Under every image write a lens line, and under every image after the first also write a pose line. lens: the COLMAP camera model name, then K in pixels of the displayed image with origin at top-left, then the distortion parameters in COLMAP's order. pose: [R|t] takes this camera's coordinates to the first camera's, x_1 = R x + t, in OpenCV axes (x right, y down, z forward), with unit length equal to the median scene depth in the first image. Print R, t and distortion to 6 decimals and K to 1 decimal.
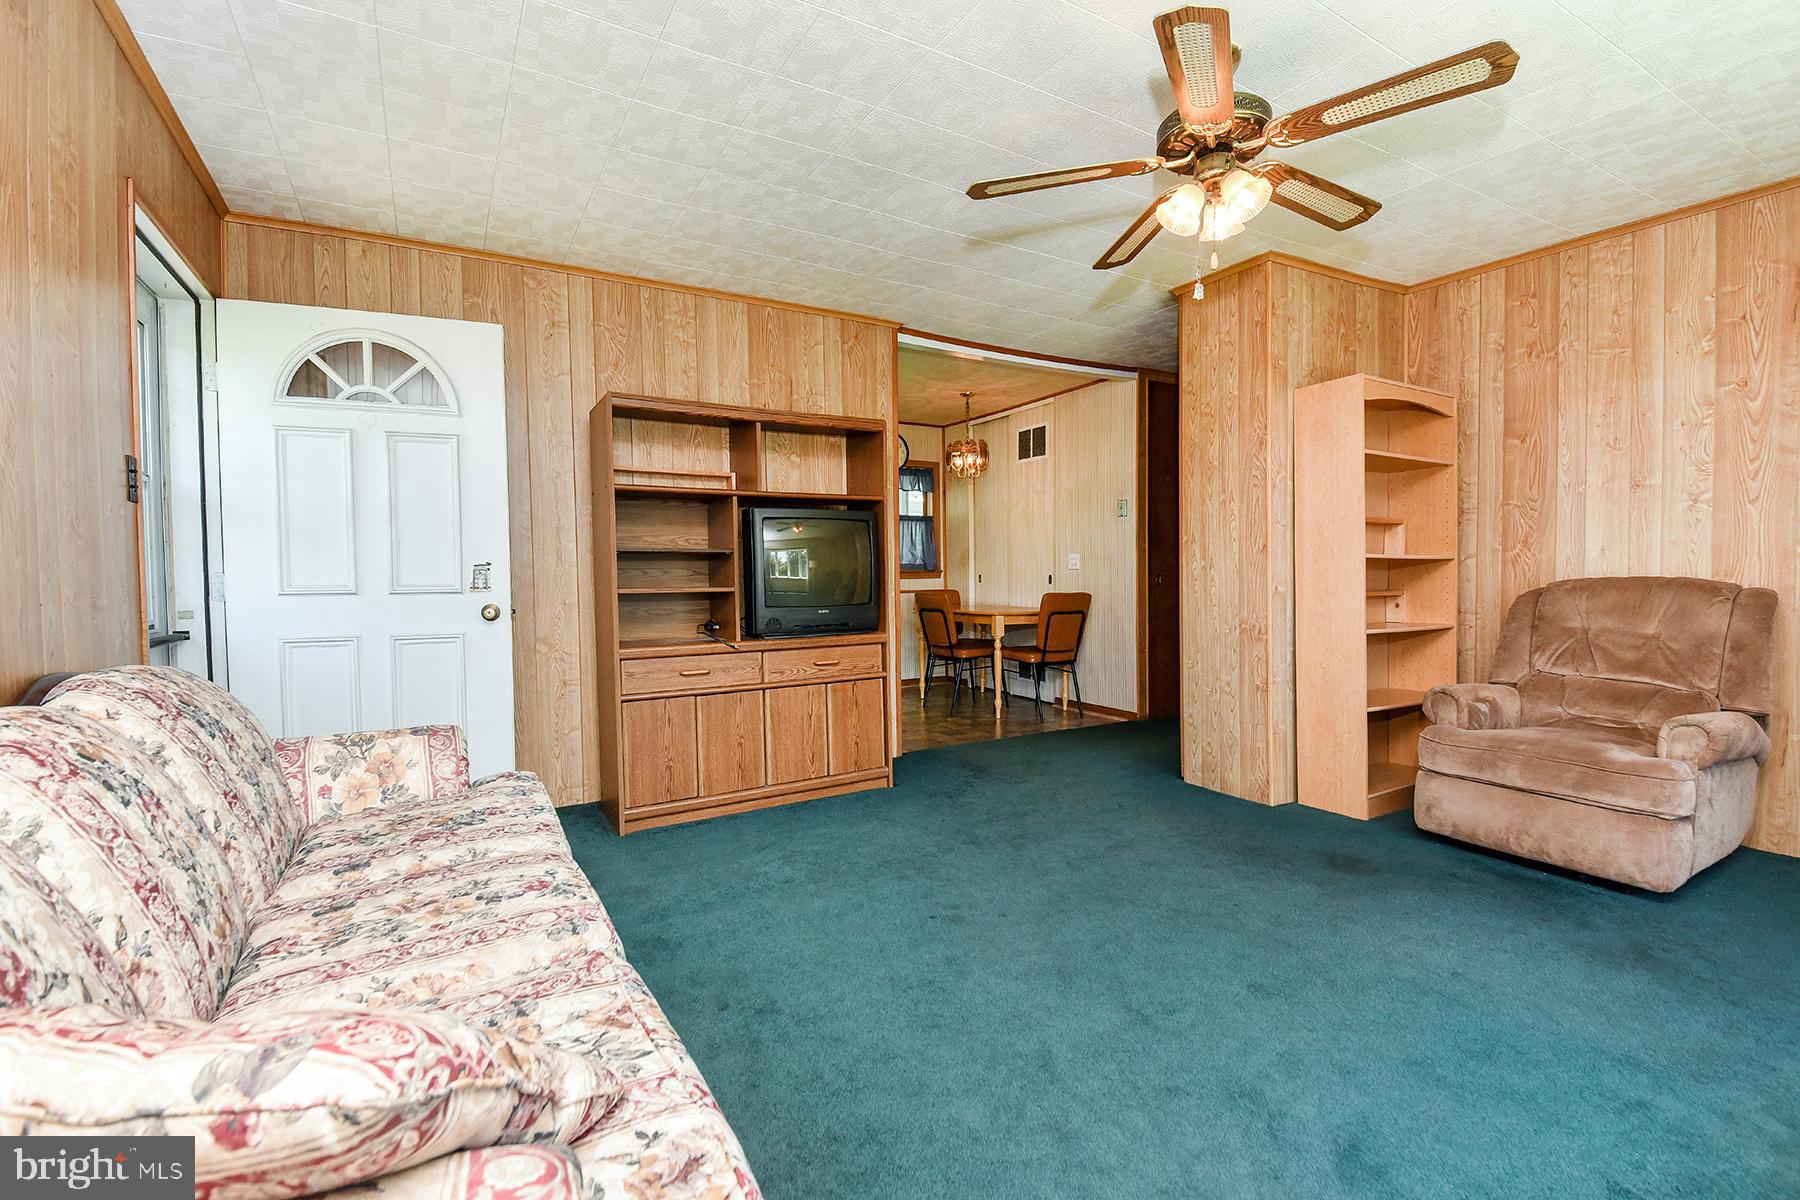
lens RADIAL K [[759.1, 0, 897.5], [0, 759.1, 597.9], [0, 0, 1]] dist [-0.016690, -0.002097]
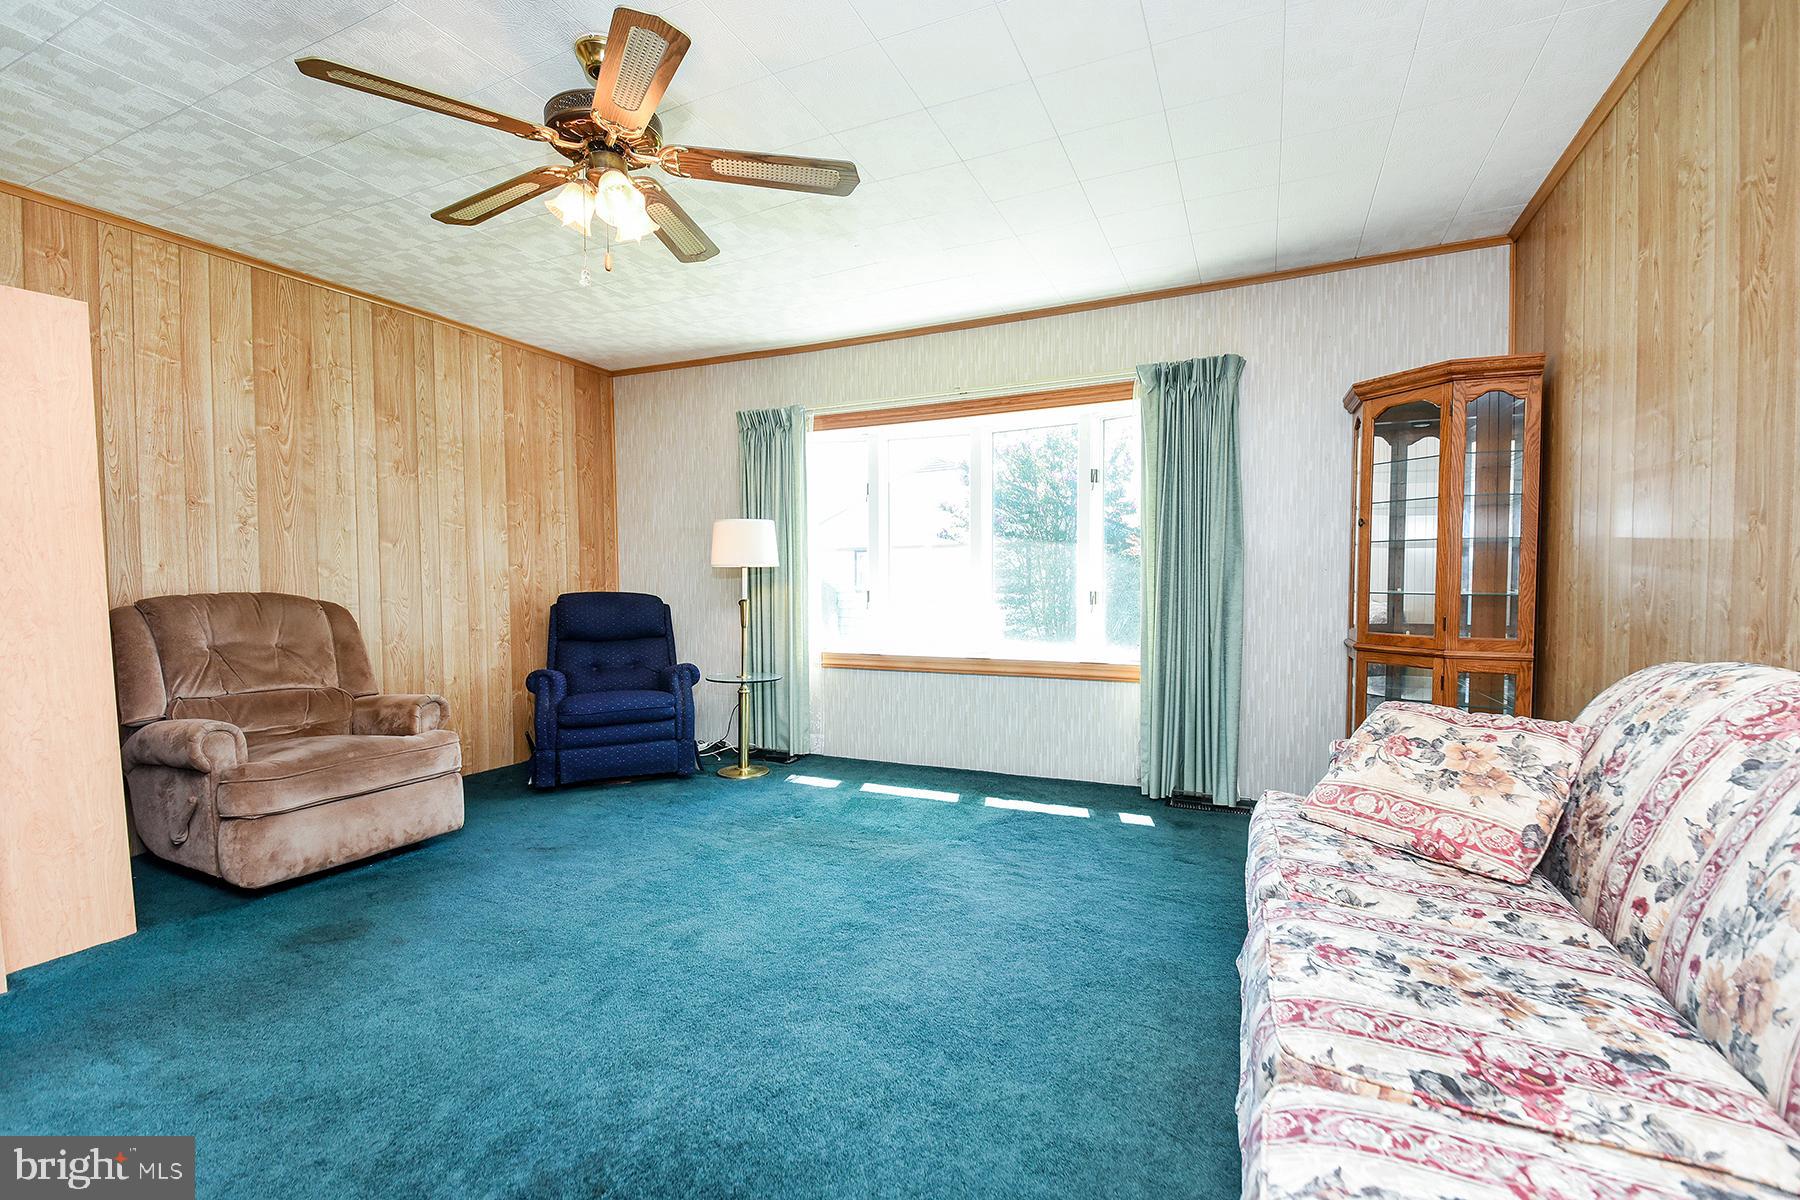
lens RADIAL K [[759.1, 0, 911.1], [0, 759.1, 603.2], [0, 0, 1]] dist [-0.016690, -0.002097]
pose [[-0.556593, -0.015131, 0.830648, -0.419755], [0.041825, 0.998056, 0.046206, -0.023736], [-0.829732, 0.060460, -0.554878, 0.847384]]
